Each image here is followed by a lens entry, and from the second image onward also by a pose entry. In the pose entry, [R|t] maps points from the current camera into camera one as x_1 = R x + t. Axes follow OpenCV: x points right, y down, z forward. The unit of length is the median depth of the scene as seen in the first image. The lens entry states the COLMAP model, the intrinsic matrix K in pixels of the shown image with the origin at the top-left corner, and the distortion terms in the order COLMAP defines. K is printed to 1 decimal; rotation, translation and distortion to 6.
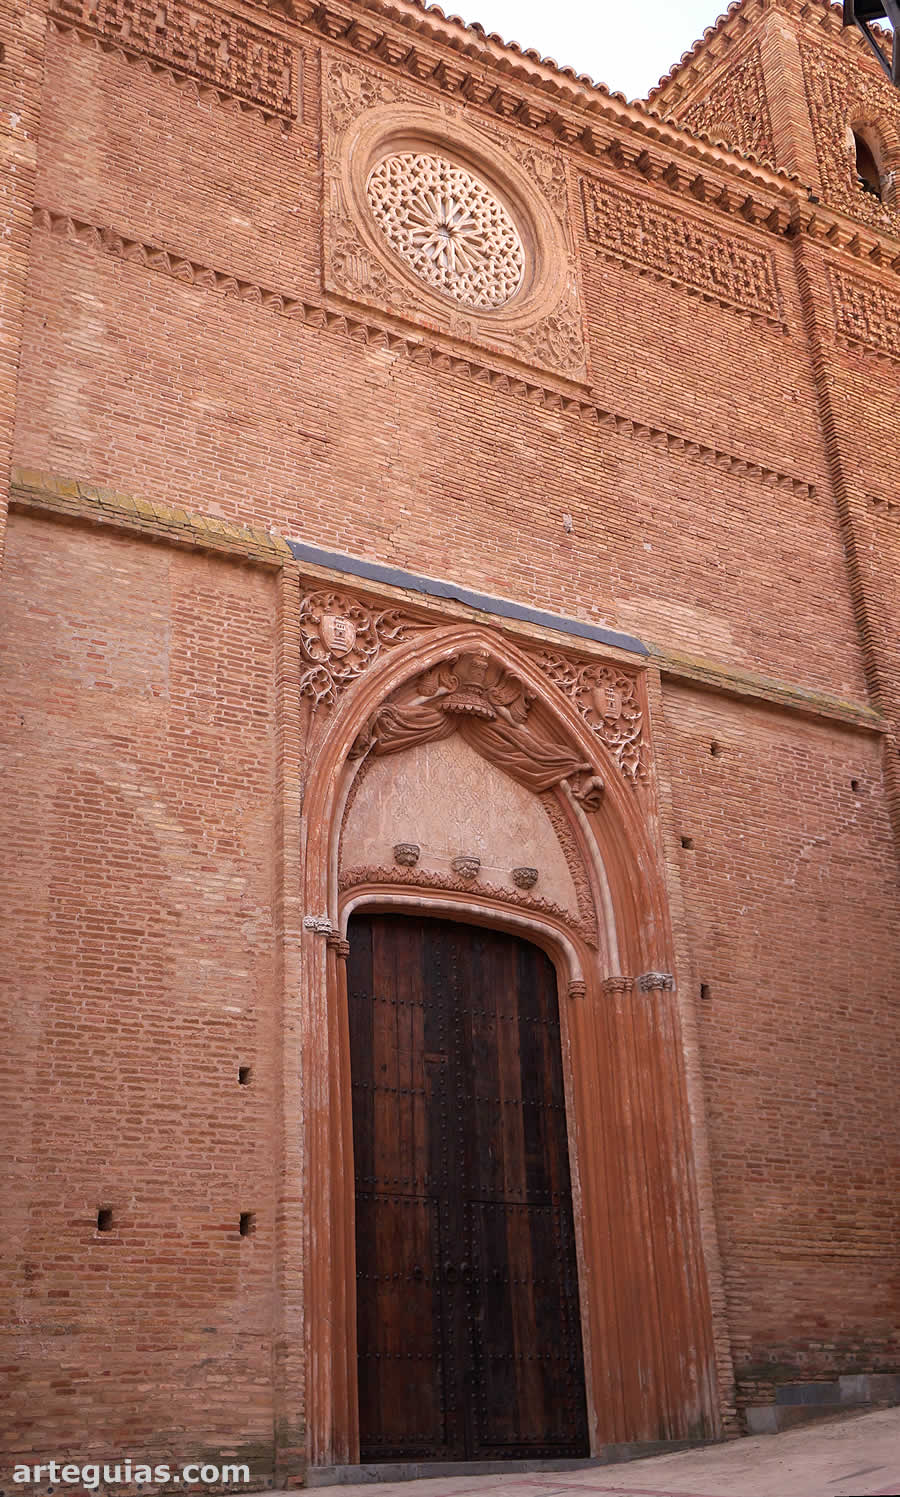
lens RADIAL K [[1703.1, 0, 450.0], [0, 1703.1, 748.5], [0, 0, 1]] dist [-0.021126, -0.007243]
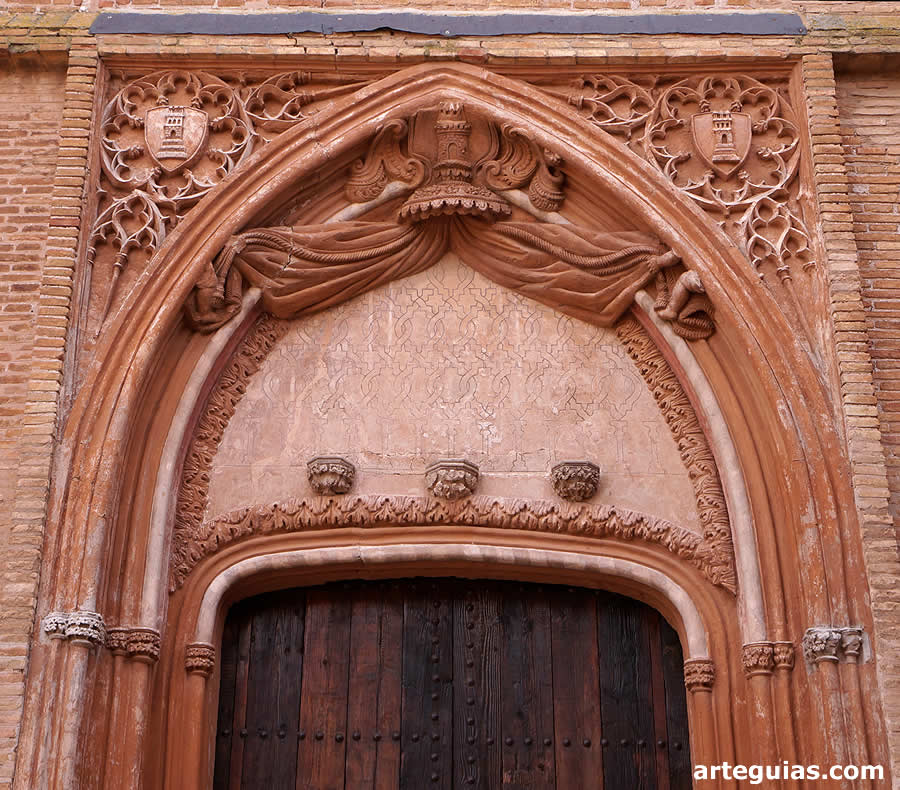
lens RADIAL K [[1597.0, 0, 450.0], [0, 1597.0, 395.0], [0, 0, 1]] dist [0.034952, 0.240480]
pose [[0.838533, -0.195133, -0.508710, 0.273495], [0.177676, 0.980561, -0.083254, 0.083661], [0.515067, -0.020575, 0.856903, 0.538173]]
